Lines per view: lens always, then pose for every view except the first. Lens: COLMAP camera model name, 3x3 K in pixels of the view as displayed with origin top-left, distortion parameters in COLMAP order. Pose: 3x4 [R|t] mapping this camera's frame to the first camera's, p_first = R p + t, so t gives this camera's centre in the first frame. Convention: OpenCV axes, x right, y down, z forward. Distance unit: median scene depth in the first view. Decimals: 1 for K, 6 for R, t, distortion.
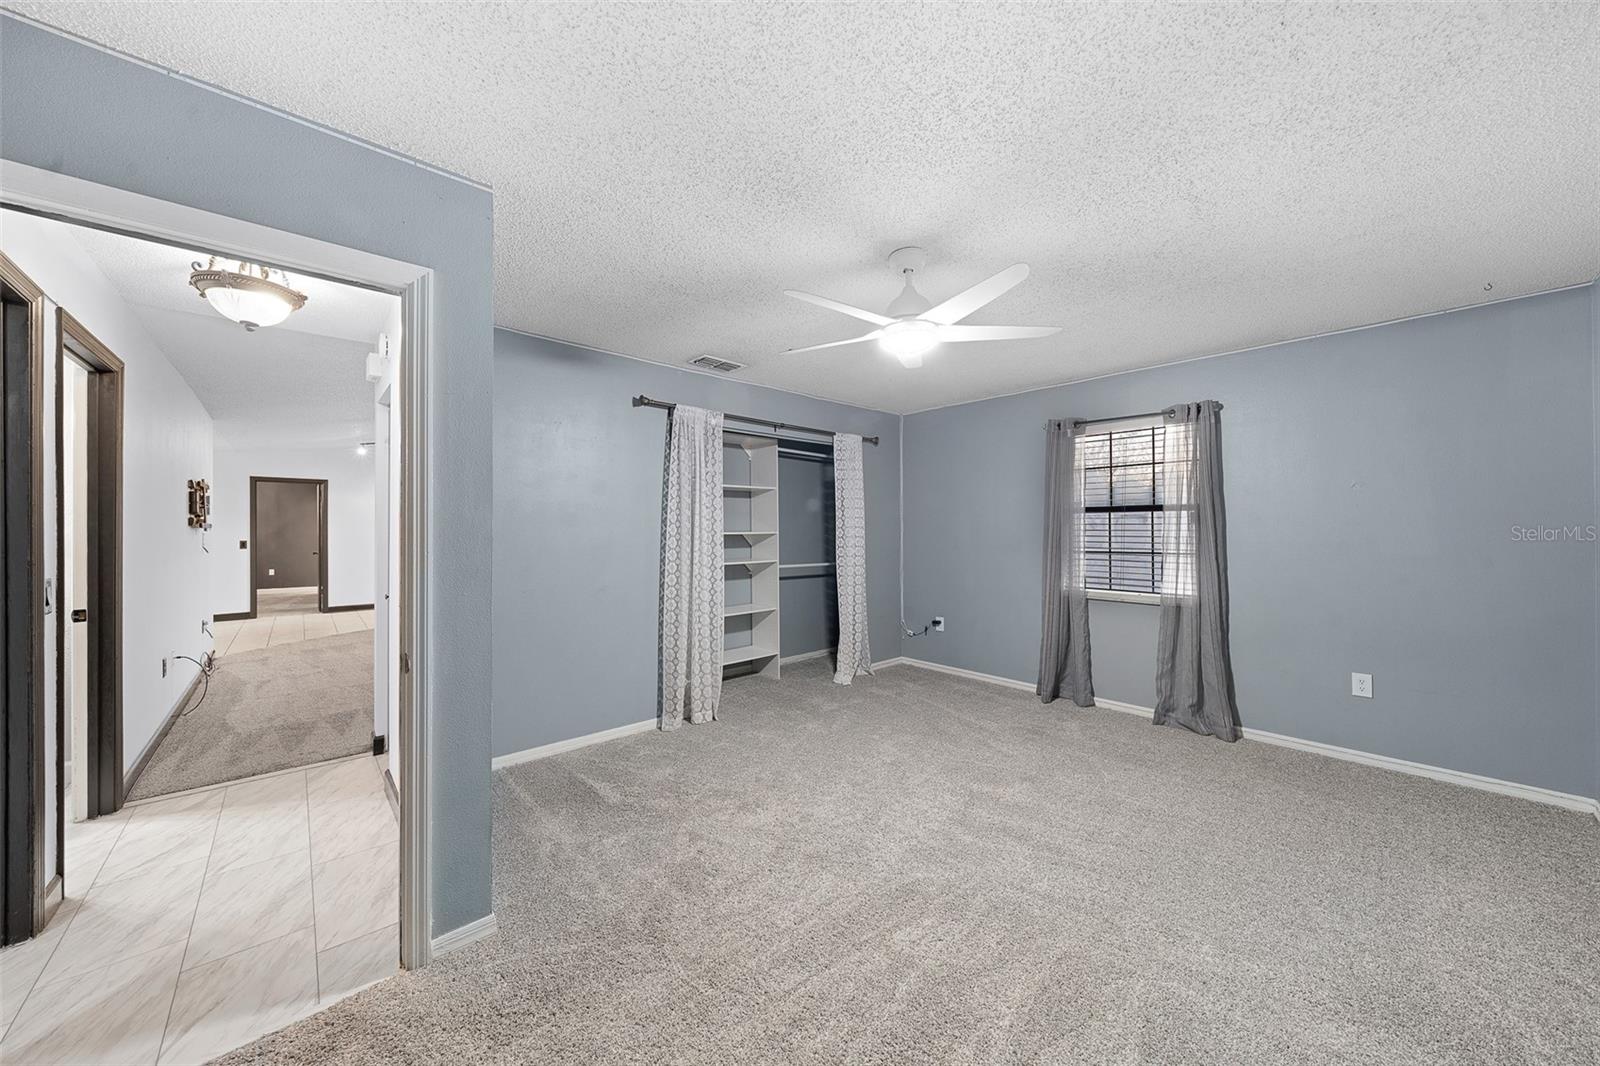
lens RADIAL K [[556.4, 0, 785.0], [0, 556.4, 530.1], [0, 0, 1]] dist [-0.001524, -0.000133]
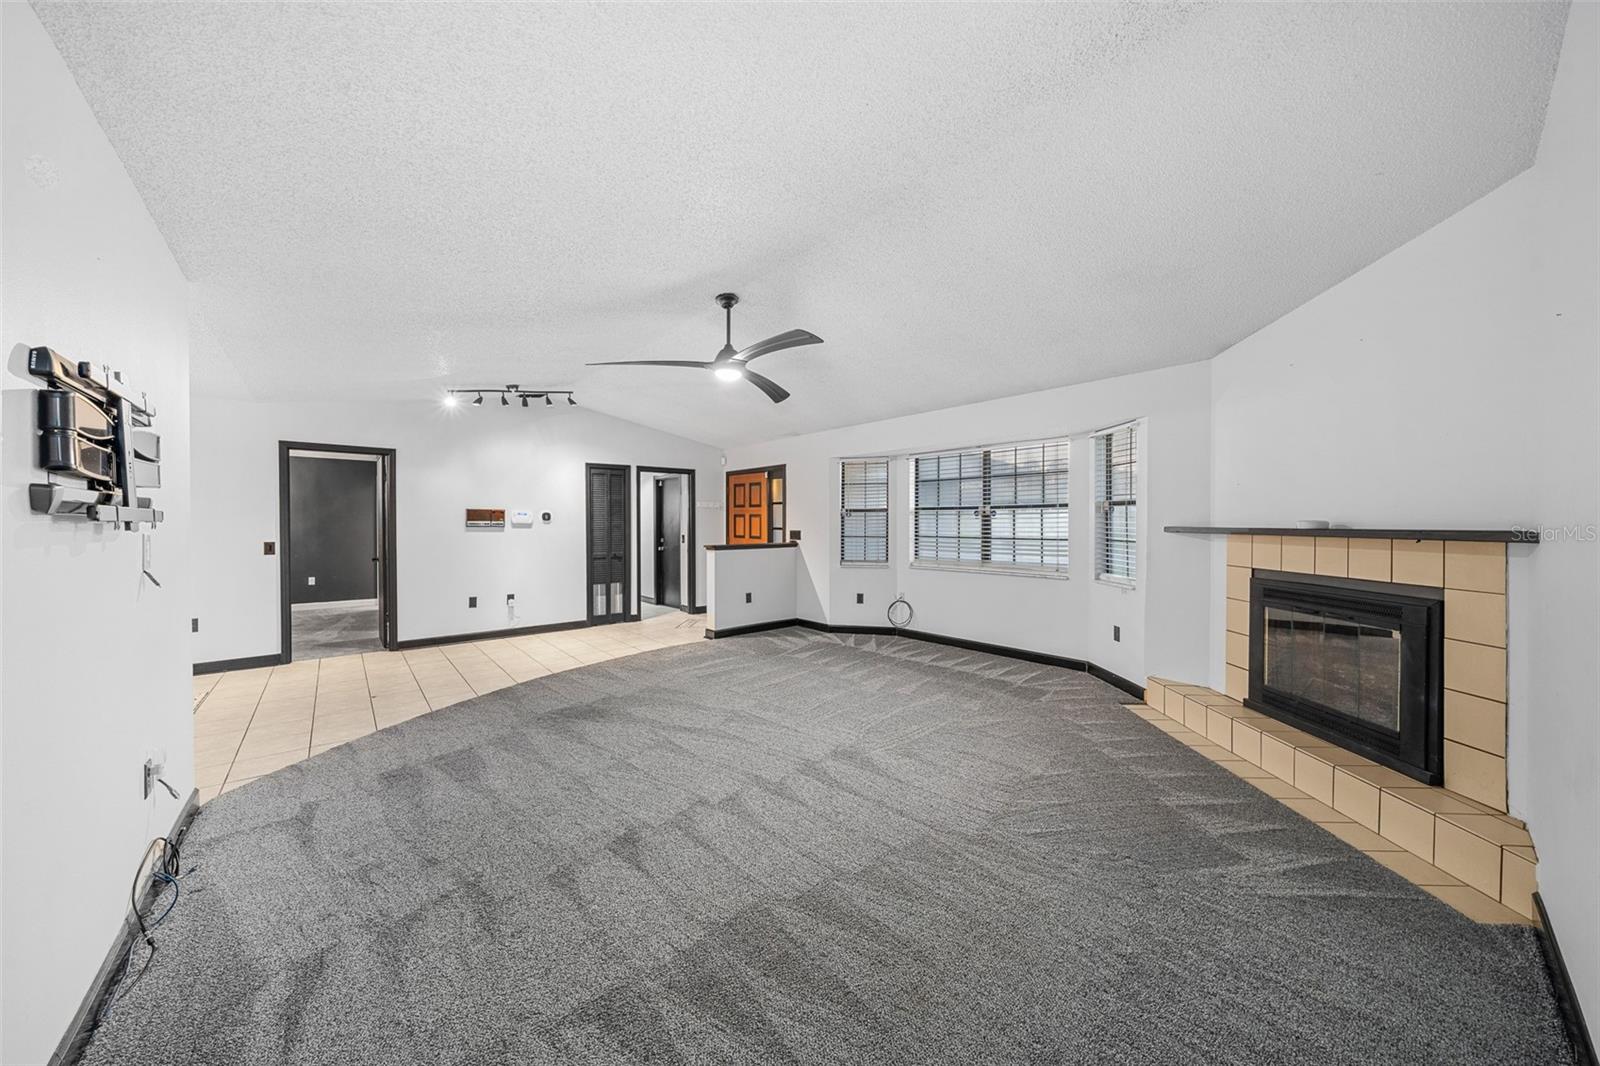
lens RADIAL K [[556.4, 0, 807.0], [0, 556.4, 529.1], [0, 0, 1]] dist [-0.001524, -0.000133]
pose [[0.999897, 0.000076, -0.014340, -0.341855], [0.000049, 0.999962, 0.008678, -0.000988], [0.014340, -0.008678, 0.999860, 0.364039]]
